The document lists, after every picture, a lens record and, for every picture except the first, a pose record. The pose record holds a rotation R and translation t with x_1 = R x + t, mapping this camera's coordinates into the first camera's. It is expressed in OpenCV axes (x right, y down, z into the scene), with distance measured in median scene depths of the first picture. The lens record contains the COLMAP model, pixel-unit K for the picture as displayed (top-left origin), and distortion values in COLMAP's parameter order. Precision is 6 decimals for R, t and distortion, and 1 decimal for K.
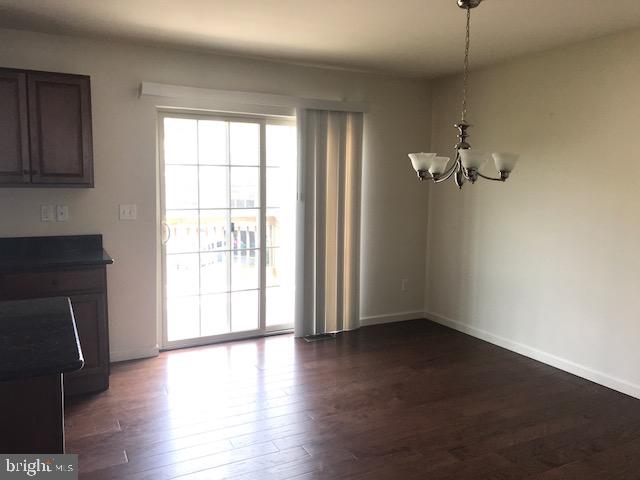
lens RADIAL K [[525.7, 0, 315.6], [0, 525.7, 228.3], [0, 0, 1]] dist [0.112254, -0.253328]
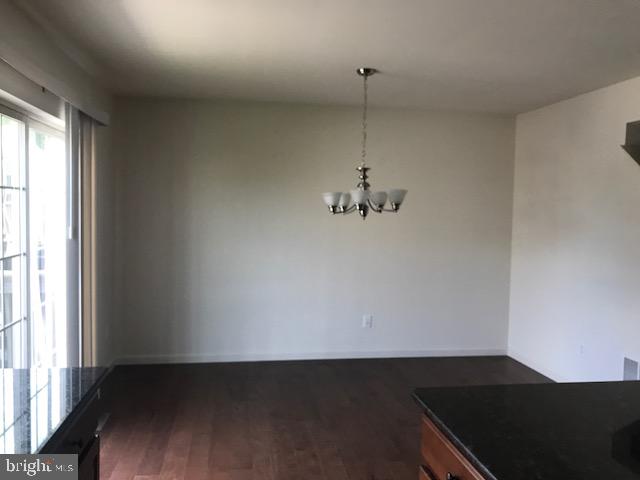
lens RADIAL K [[525.7, 0, 315.6], [0, 525.7, 228.3], [0, 0, 1]] dist [0.112254, -0.253328]
pose [[0.319760, -0.038515, 0.946716, -0.773949], [0.078484, 0.996816, 0.014044, -0.064229], [-0.944243, 0.069811, 0.321764, 0.591187]]
